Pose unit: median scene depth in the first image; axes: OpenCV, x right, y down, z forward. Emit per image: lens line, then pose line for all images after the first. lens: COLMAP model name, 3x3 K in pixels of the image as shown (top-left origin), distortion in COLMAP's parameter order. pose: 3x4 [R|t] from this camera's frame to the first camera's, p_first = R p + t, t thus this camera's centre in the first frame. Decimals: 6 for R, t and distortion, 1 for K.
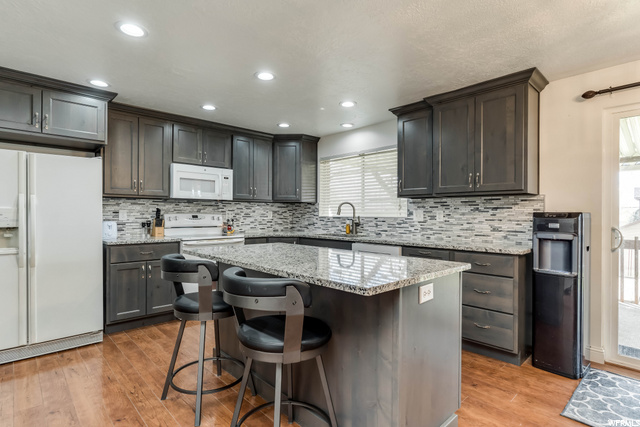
lens RADIAL K [[326.7, 0, 317.7], [0, 326.7, 212.9], [0, 0, 1]] dist [-0.004180, -0.000352]
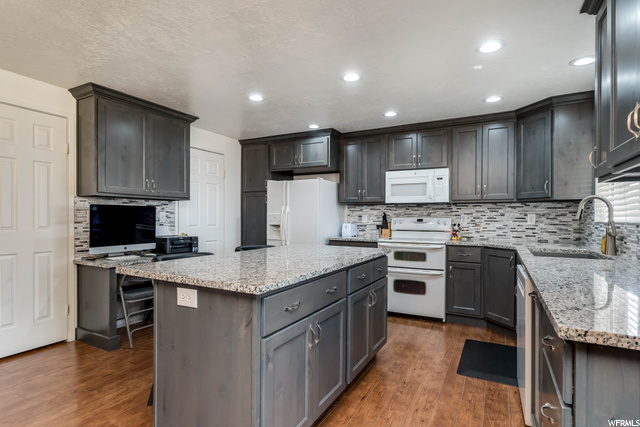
lens RADIAL K [[330.0, 0, 321.3], [0, 330.0, 221.0], [0, 0, 1]] dist [-0.001767, 0.000192]
pose [[0.320569, 0.007686, -0.947194, 0.543543], [0.000007, 0.999967, 0.008117, 0.005571], [0.947225, -0.002608, 0.320558, 0.427444]]
